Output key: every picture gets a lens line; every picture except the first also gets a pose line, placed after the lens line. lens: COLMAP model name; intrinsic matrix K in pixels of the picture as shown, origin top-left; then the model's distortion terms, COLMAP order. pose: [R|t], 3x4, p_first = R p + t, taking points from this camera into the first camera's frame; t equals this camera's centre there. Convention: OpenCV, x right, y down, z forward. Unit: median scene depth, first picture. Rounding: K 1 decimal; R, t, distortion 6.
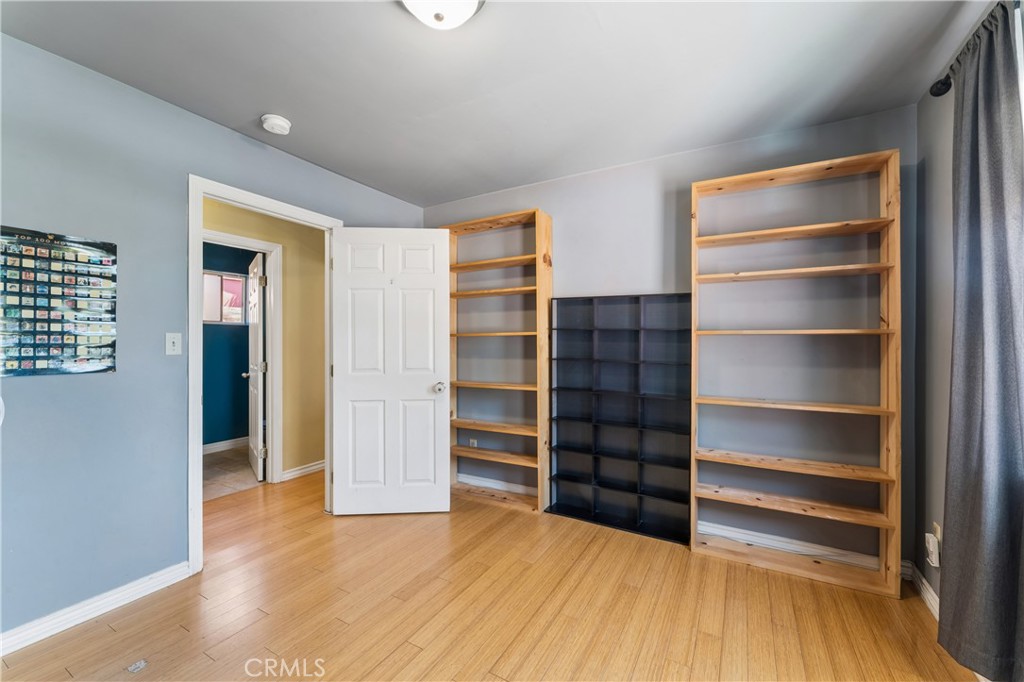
lens RADIAL K [[402.7, 0, 510.3], [0, 402.7, 337.6], [0, 0, 1]] dist [0.000617, -0.000002]
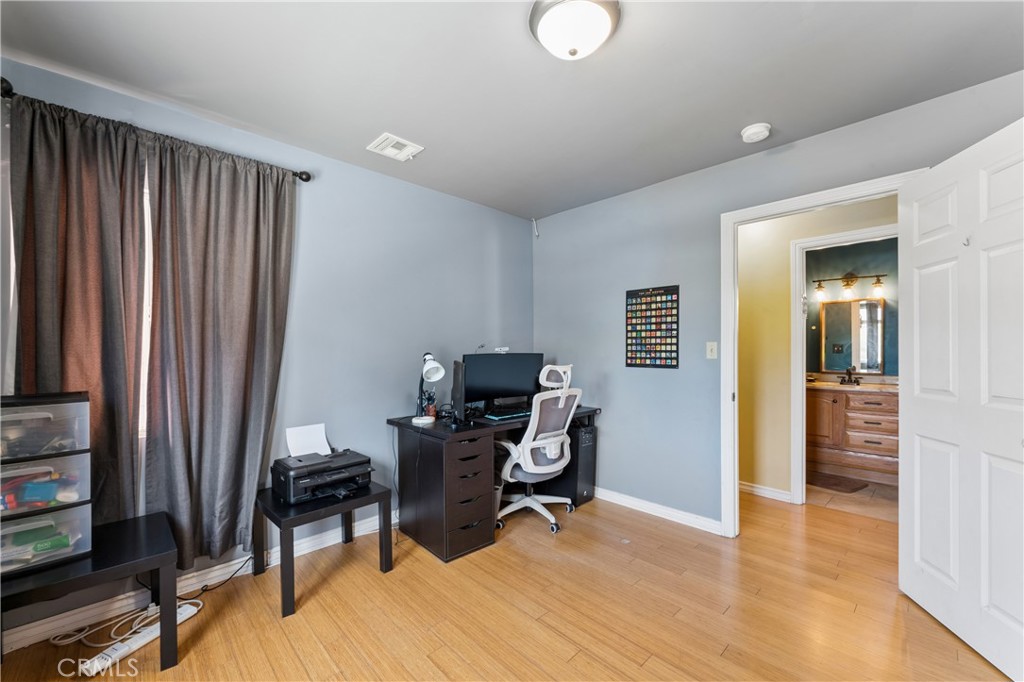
lens RADIAL K [[414.2, 0, 504.7], [0, 414.2, 356.3], [0, 0, 1]] dist [0.001612, 0.000140]
pose [[-0.310319, -0.000004, -0.950633, 0.789565], [0.001779, 0.999998, -0.000585, 0.040996], [0.950631, -0.001873, -0.310318, 0.948937]]
